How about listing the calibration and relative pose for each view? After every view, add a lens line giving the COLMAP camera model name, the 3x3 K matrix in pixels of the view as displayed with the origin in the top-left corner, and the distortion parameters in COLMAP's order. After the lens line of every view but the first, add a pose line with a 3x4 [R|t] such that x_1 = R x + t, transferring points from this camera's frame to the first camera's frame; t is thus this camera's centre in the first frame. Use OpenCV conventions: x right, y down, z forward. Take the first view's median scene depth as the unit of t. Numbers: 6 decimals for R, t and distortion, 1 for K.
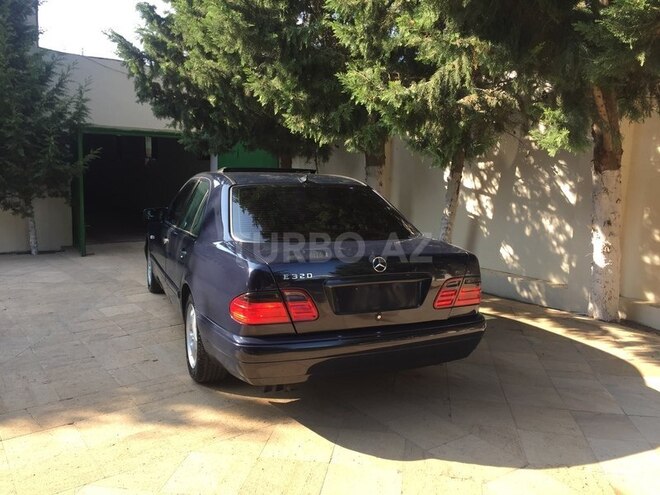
lens RADIAL K [[566.9, 0, 327.4], [0, 566.9, 248.3], [0, 0, 1]] dist [0.083471, -0.113743]
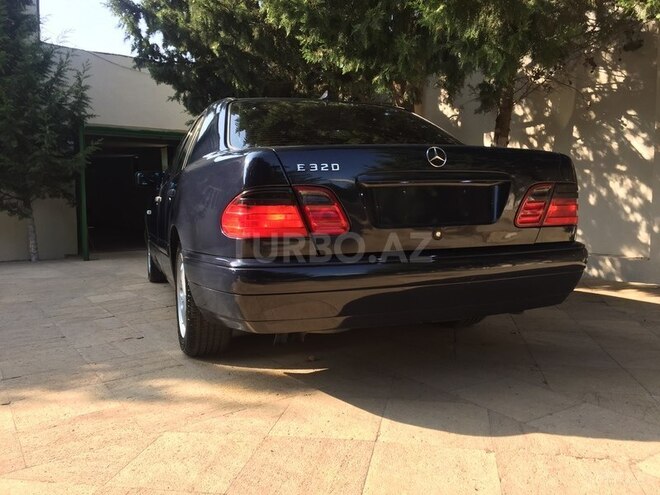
lens RADIAL K [[566.9, 0, 330.3], [0, 566.9, 247.8], [0, 0, 1]] dist [0.083471, -0.113743]
pose [[0.998775, -0.033037, -0.036825, -0.007403], [0.030716, 0.997610, -0.061892, 0.087960], [0.038782, 0.060685, 0.997403, 0.154321]]
